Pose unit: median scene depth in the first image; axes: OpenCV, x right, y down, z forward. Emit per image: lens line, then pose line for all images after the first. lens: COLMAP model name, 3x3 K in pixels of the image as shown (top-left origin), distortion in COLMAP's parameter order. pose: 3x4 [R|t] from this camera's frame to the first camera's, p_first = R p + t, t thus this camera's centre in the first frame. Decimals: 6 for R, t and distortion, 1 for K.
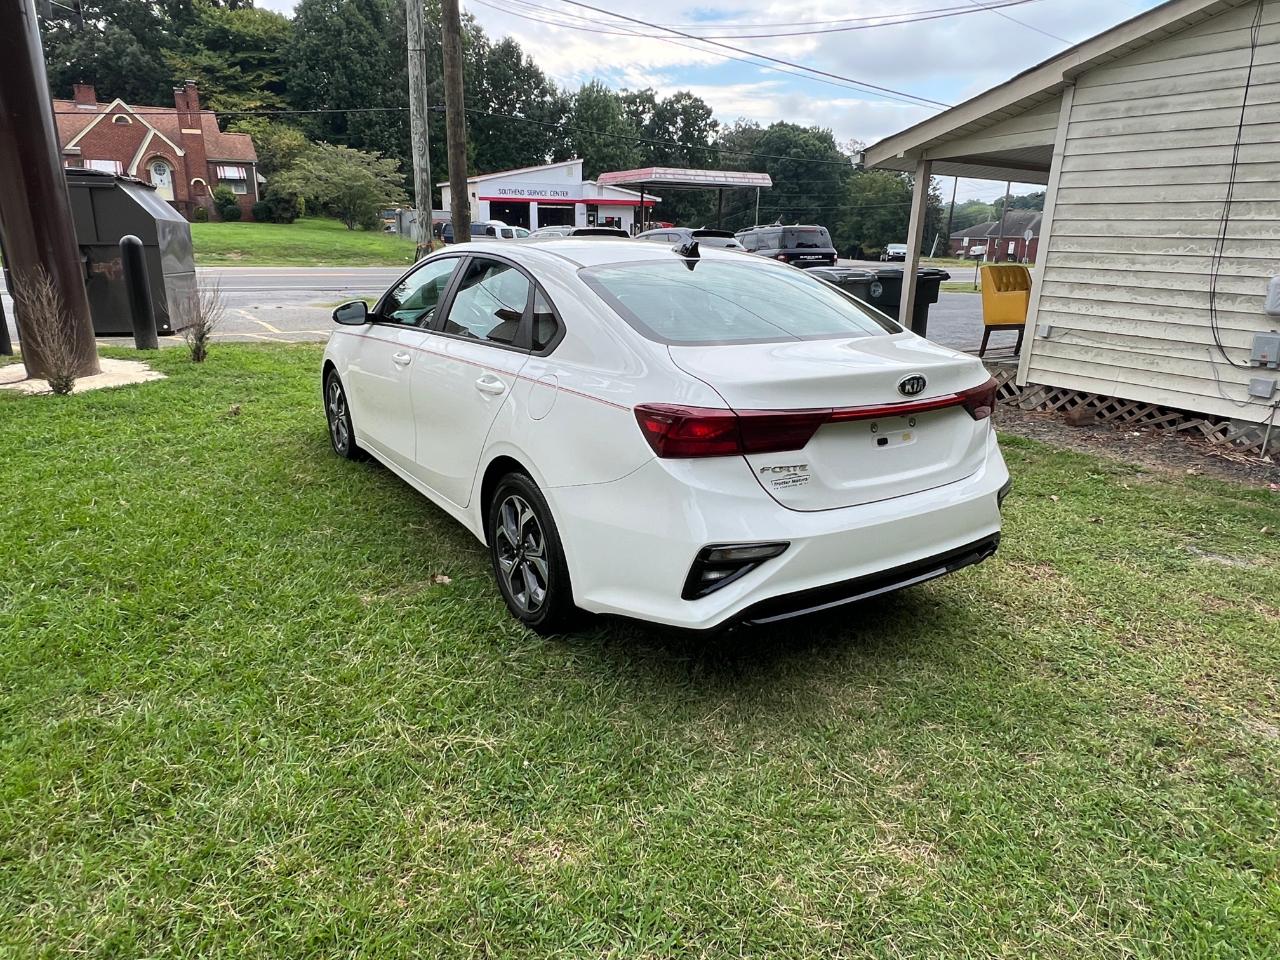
lens RADIAL K [[798.2, 0, 627.9], [0, 798.2, 475.6], [0, 0, 1]] dist [-0.003356, 0.001191]
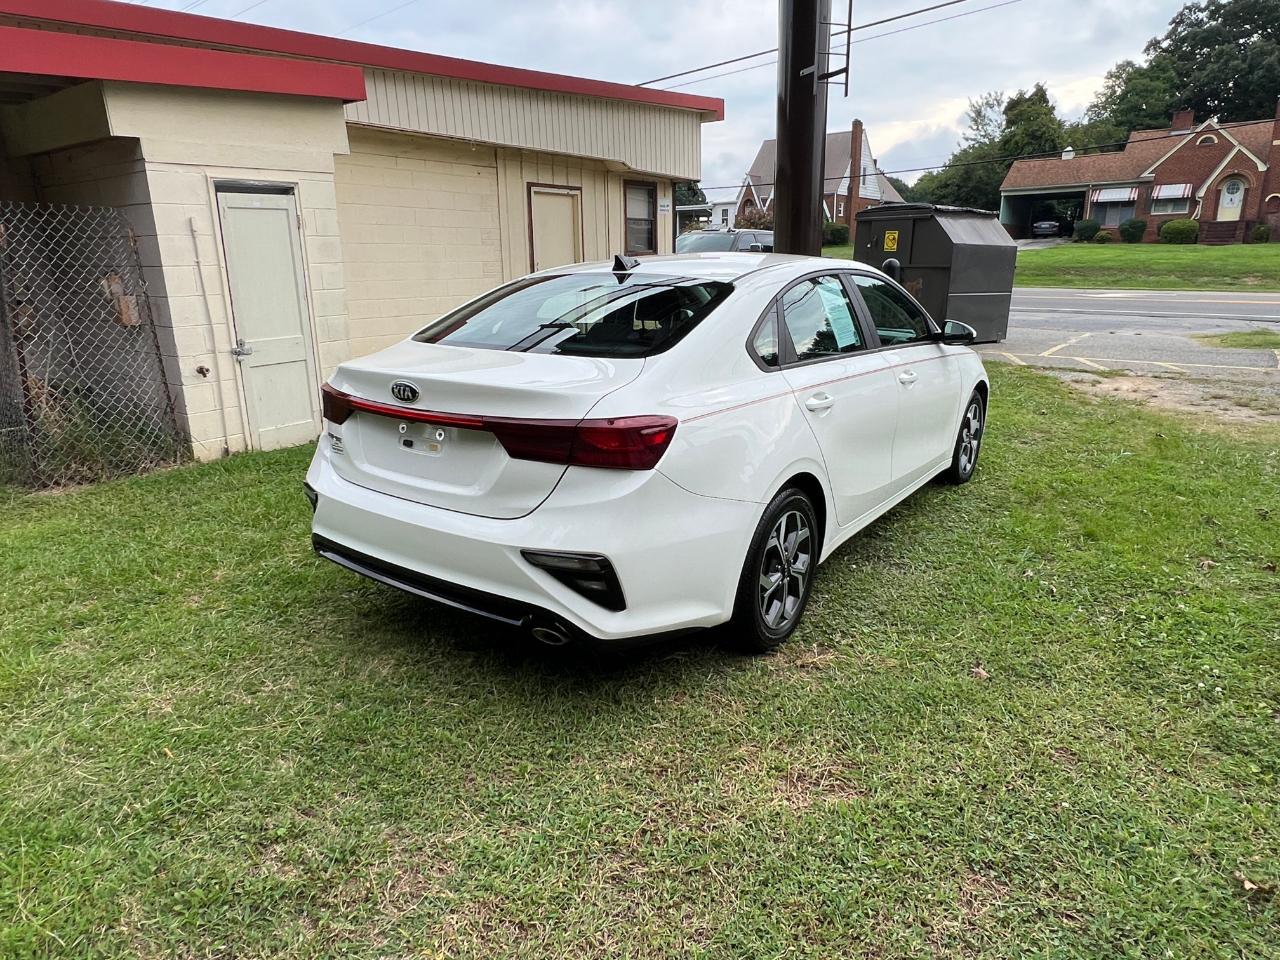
lens RADIAL K [[798.2, 0, 634.2], [0, 798.2, 479.7], [0, 0, 1]] dist [-0.003356, 0.001191]
pose [[0.369940, 0.231807, -0.899672, 0.326222], [-0.253124, 0.956887, 0.142465, -0.052231], [0.893908, 0.175025, 0.412667, 0.199273]]
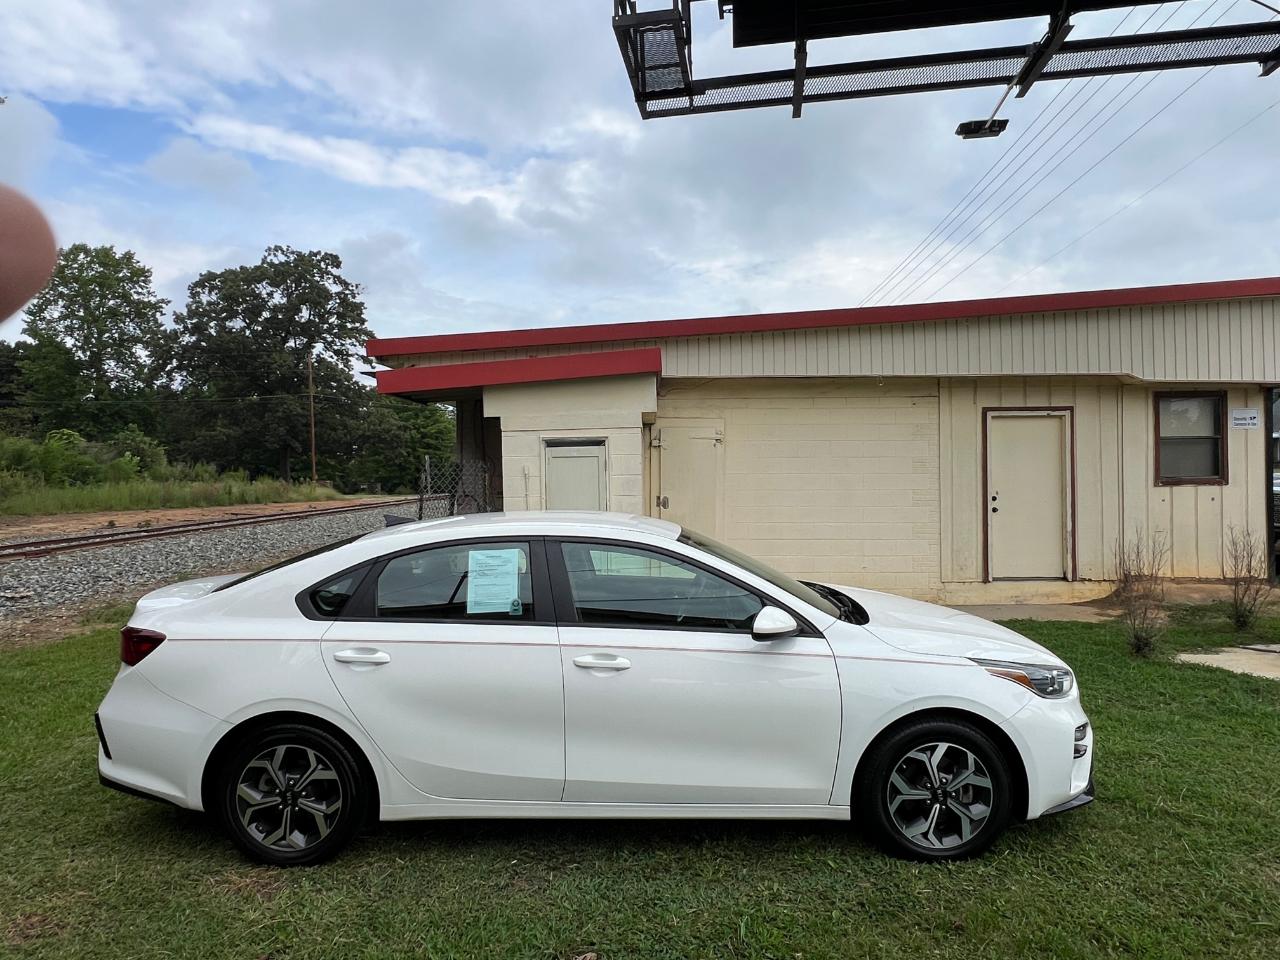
lens RADIAL K [[798.2, 0, 641.4], [0, 798.2, 479.8], [0, 0, 1]] dist [-0.003356, 0.001191]
pose [[-0.557231, -0.002590, -0.830354, 0.278814], [-0.238311, 0.958425, 0.156935, -0.204192], [0.795426, 0.285331, -0.534681, 0.633319]]
